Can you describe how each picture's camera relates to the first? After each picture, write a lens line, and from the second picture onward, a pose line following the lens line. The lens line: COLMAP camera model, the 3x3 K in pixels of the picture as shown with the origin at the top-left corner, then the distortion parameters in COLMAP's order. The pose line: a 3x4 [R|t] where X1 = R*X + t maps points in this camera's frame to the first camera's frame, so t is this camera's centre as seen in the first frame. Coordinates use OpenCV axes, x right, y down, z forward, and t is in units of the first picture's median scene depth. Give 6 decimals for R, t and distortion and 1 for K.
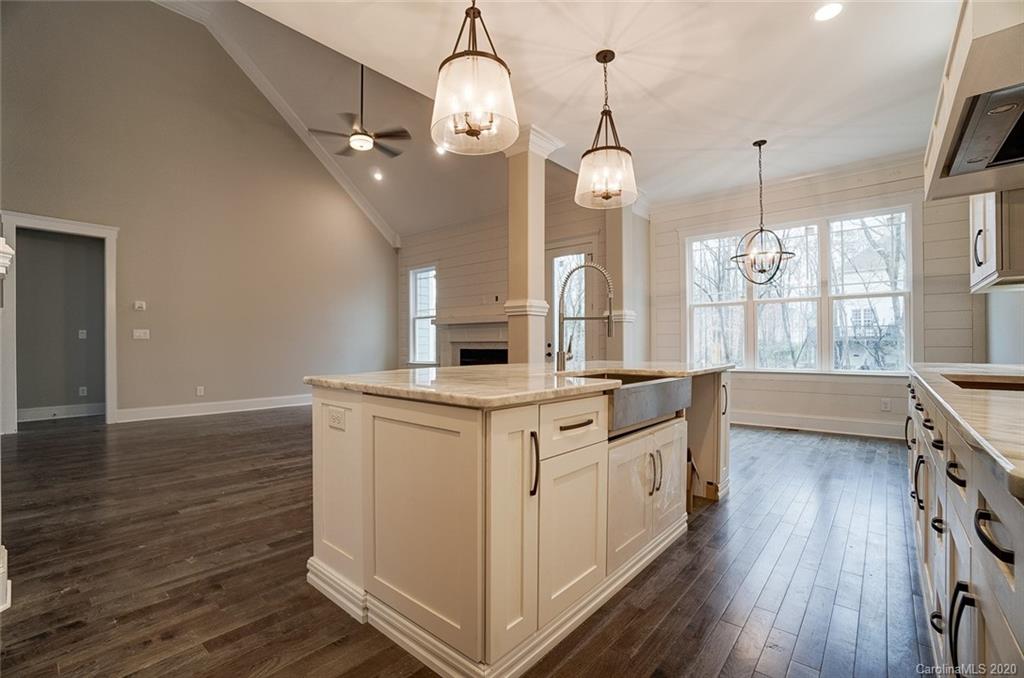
lens RADIAL K [[458.4, 0, 508.3], [0, 458.4, 346.4], [0, 0, 1]] dist [-0.048504, 0.016618]
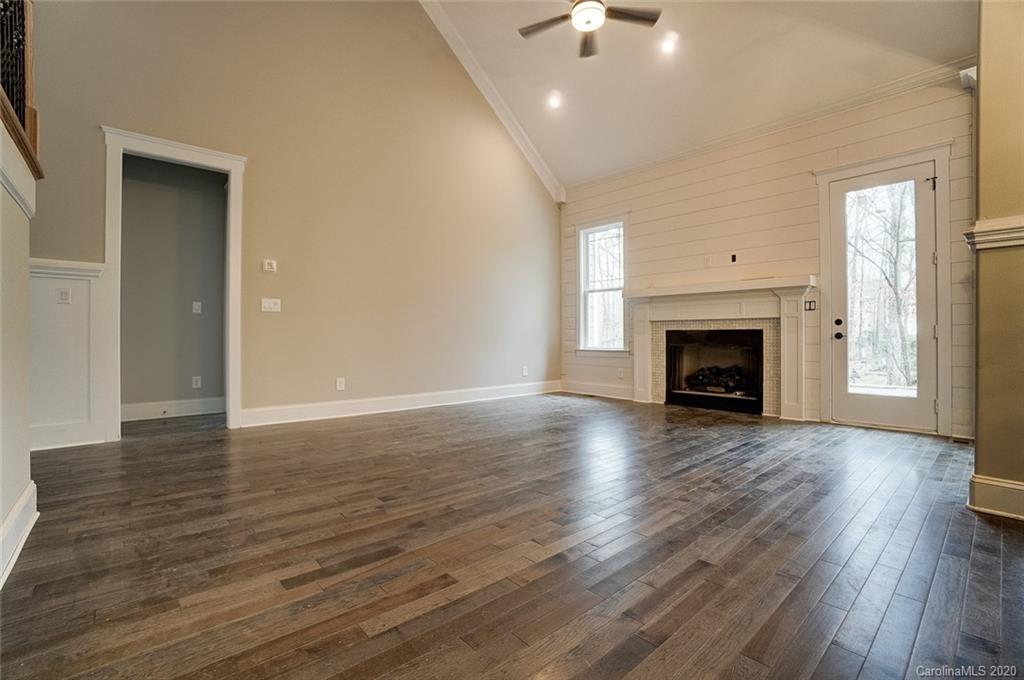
lens RADIAL K [[457.9, 0, 508.1], [0, 457.9, 336.6], [0, 0, 1]] dist [-0.036663, 0.000706]
pose [[0.991355, 0.002679, -0.131176, -0.412773], [-0.003482, 0.999977, -0.005891, 0.032891], [0.131157, 0.006296, 0.991342, 0.384439]]
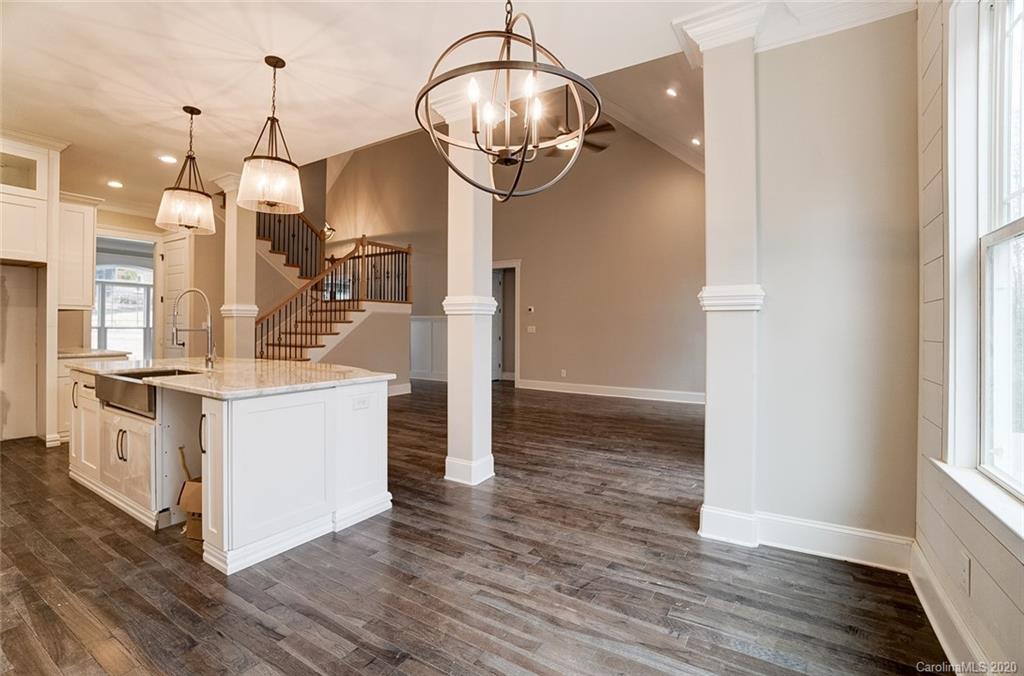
lens RADIAL K [[461.4, 0, 507.5], [0, 461.4, 337.0], [0, 0, 1]] dist [-0.037660, 0.000439]
pose [[0.156683, 0.021179, -0.987422, 0.786777], [-0.009344, 0.999757, 0.019961, -0.040008], [0.987605, 0.006099, 0.156843, 0.831930]]
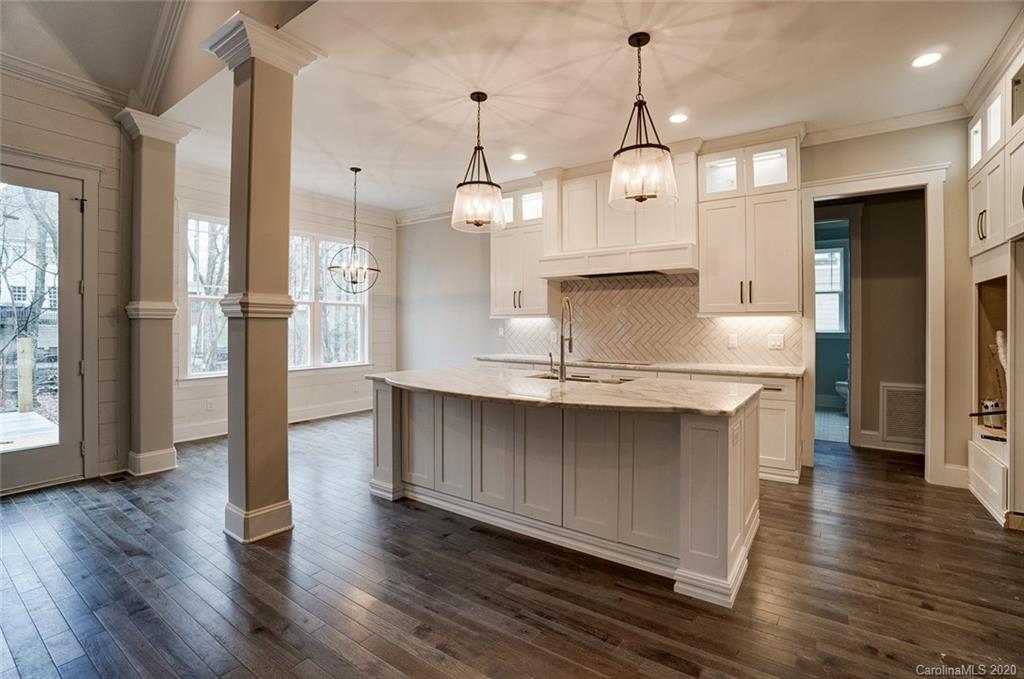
lens RADIAL K [[461.7, 0, 516.1], [0, 461.7, 326.6], [0, 0, 1]] dist [-0.048026, 0.000618]
pose [[-0.110230, 0.000608, 0.993906, -0.552812], [0.003568, 0.999994, -0.000216, -0.046042], [-0.993900, 0.003522, -0.110232, 0.631616]]
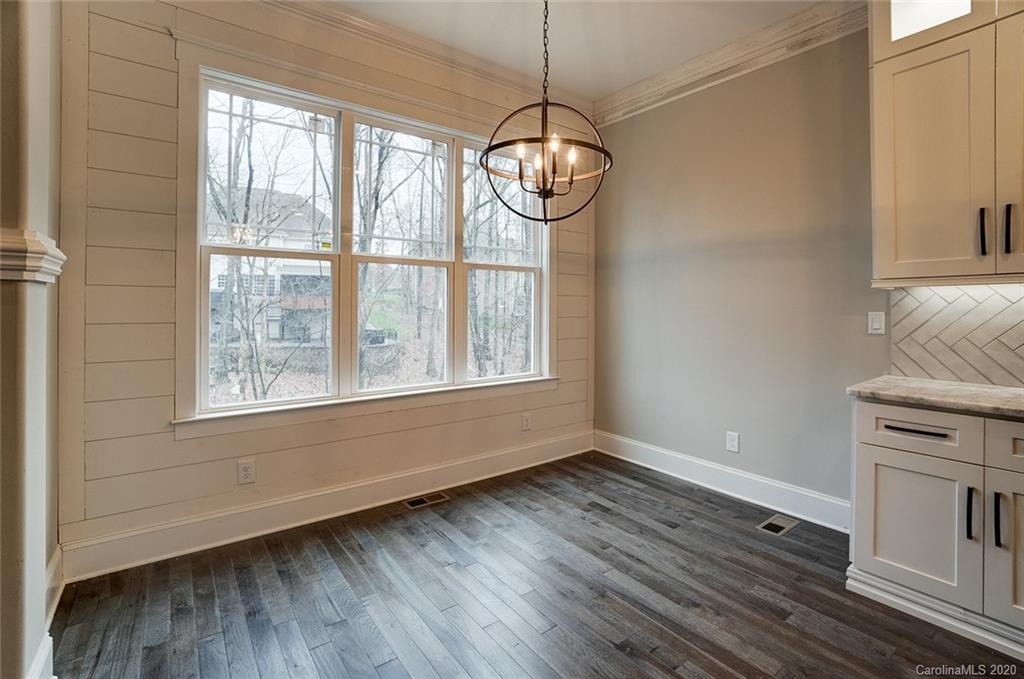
lens RADIAL K [[461.5, 0, 514.6], [0, 461.5, 309.1], [0, 0, 1]] dist [-0.035970, 0.000619]
pose [[0.197233, 0.003807, 0.980349, 0.098185], [0.001285, 0.999991, -0.004142, -0.044916], [-0.980356, 0.002077, 0.197226, 0.821397]]
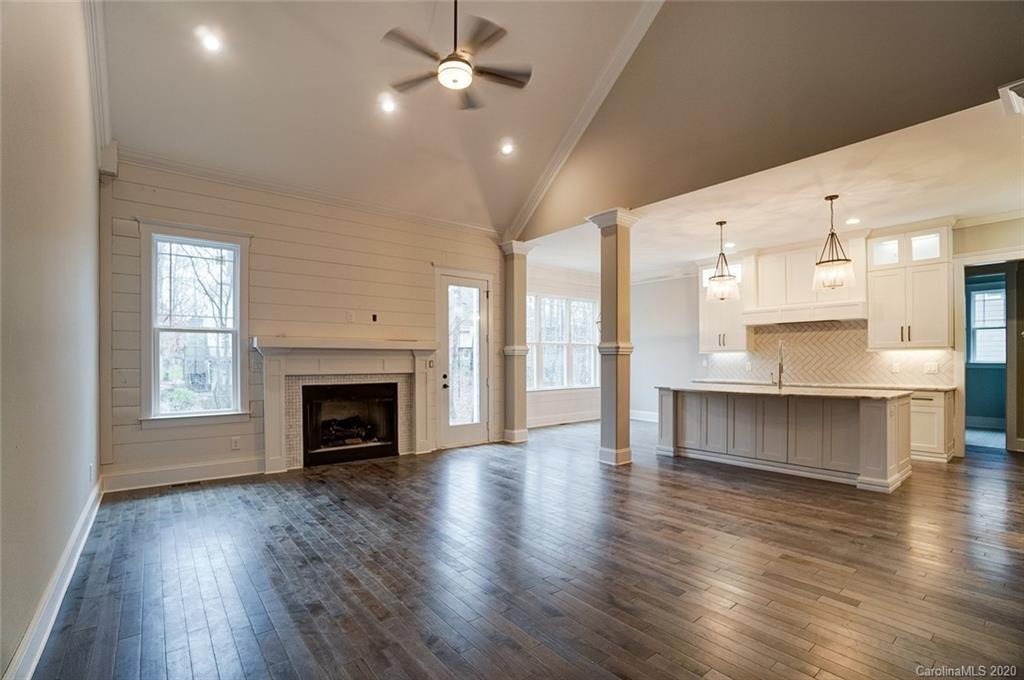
lens RADIAL K [[460.6, 0, 515.4], [0, 460.6, 361.8], [0, 0, 1]] dist [-0.033066, 0.001127]
pose [[0.166161, 0.000715, 0.986098, -1.110859], [0.007815, 0.999967, -0.002042, -0.039258], [-0.986068, 0.008046, 0.166150, 0.940393]]
